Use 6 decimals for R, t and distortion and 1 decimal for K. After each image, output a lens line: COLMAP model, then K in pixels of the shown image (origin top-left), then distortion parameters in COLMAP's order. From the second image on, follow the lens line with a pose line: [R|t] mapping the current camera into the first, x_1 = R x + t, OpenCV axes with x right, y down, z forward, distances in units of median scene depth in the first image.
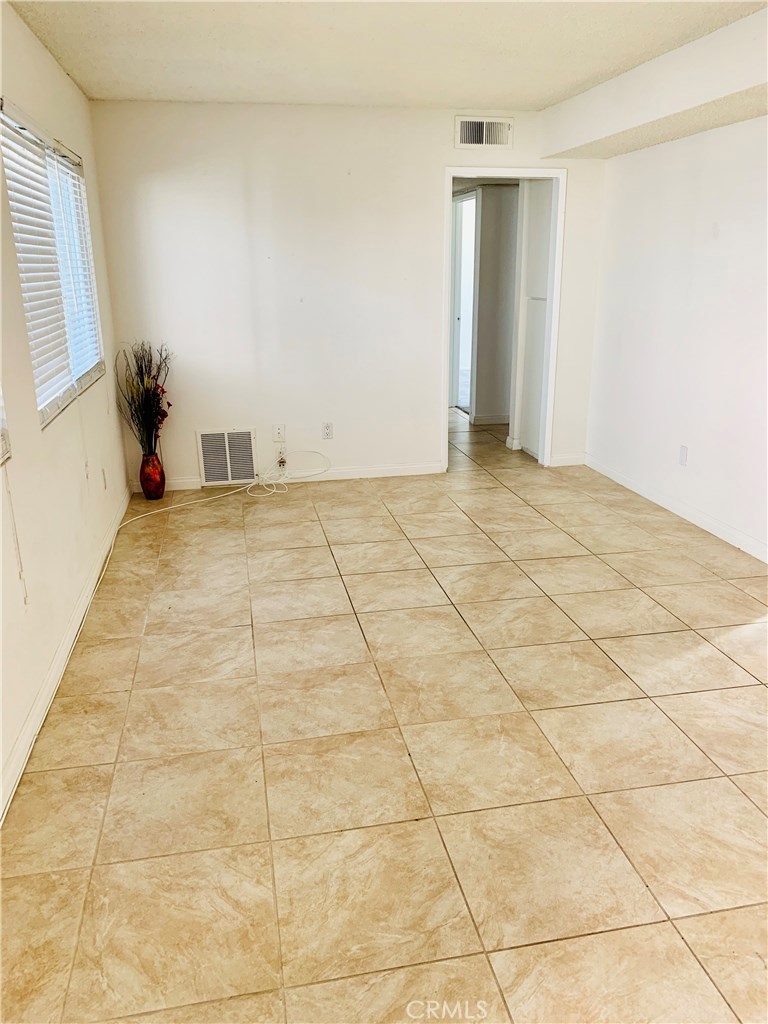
lens RADIAL K [[783.3, 0, 384.5], [0, 783.3, 513.1], [0, 0, 1]] dist [0.014968, -0.007330]
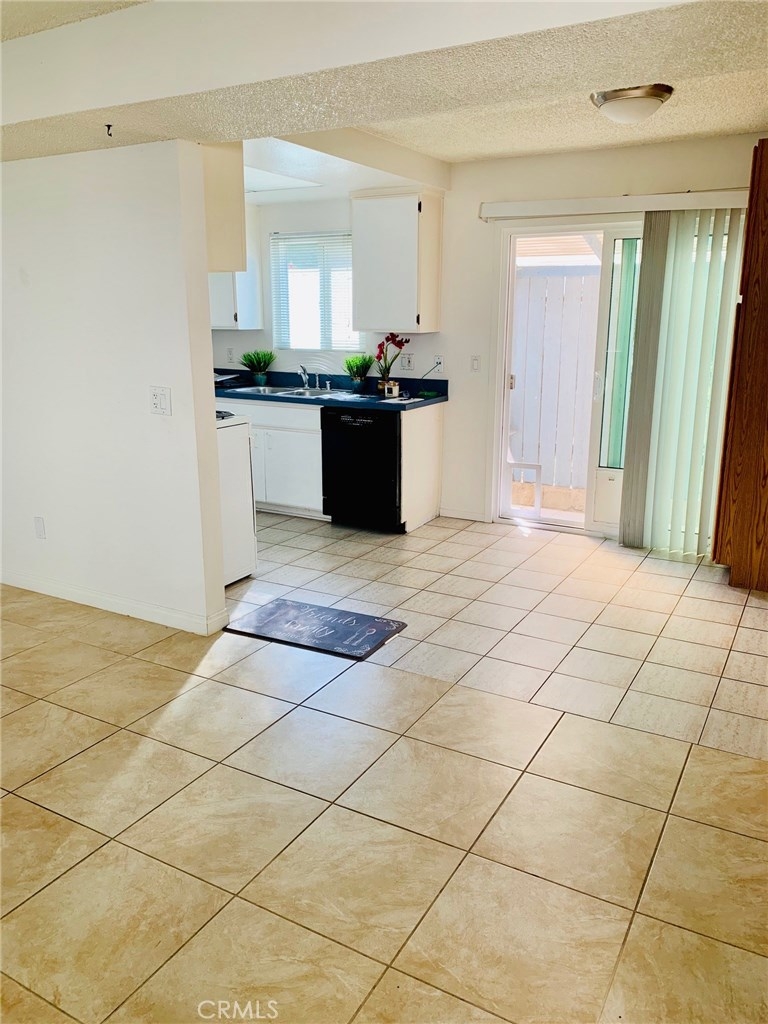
lens RADIAL K [[783.3, 0, 384.0], [0, 783.3, 508.9], [0, 0, 1]] dist [0.014968, -0.007330]
pose [[0.654897, -0.166738, 0.737095, -0.014529], [0.217666, 0.975641, 0.027306, -0.046217], [-0.723693, 0.142558, 0.675237, 0.171534]]
